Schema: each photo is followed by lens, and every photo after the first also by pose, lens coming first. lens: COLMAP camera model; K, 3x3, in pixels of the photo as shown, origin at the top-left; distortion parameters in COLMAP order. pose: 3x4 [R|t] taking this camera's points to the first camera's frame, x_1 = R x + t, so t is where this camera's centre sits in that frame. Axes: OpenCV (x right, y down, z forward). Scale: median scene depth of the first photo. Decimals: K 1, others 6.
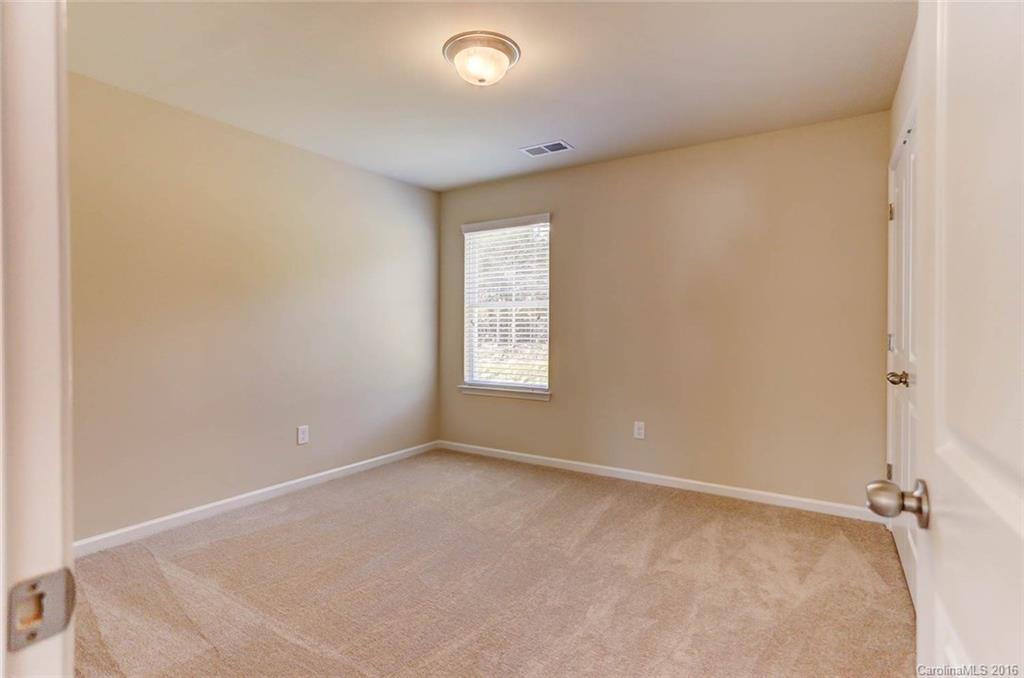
lens RADIAL K [[505.7, 0, 508.9], [0, 505.7, 326.0], [0, 0, 1]] dist [-0.038628, 0.031906]
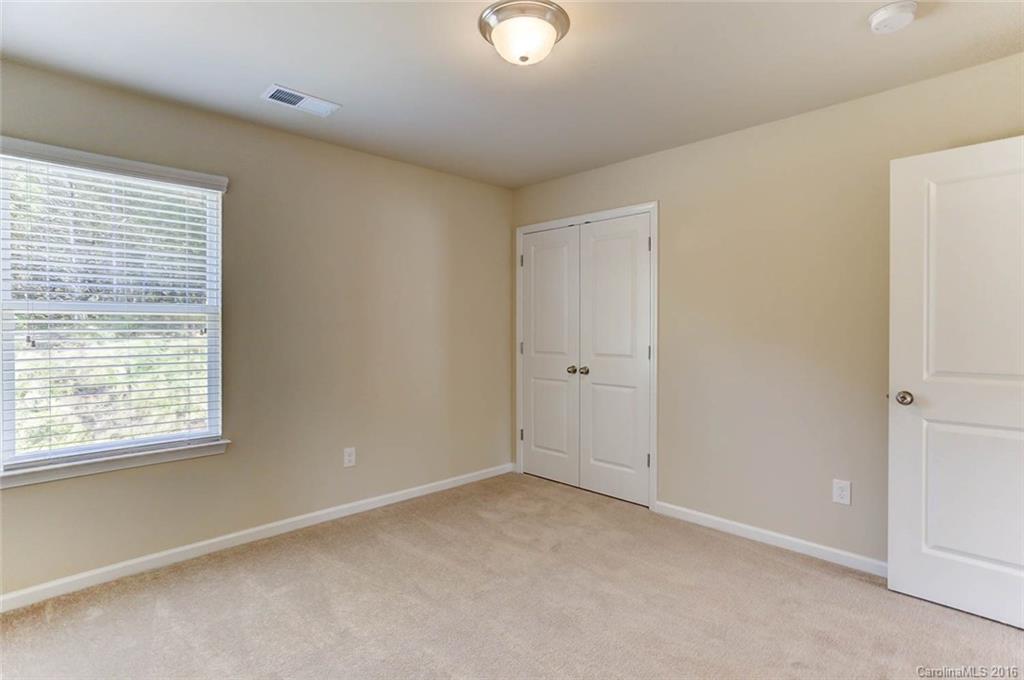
lens RADIAL K [[505.7, 0, 508.9], [0, 505.7, 327.0], [0, 0, 1]] dist [-0.038628, 0.031906]
pose [[0.216323, 0.002922, 0.976317, -0.598340], [0.000366, 0.999995, -0.003073, -0.023407], [-0.976322, 0.001022, 0.216321, 0.573389]]
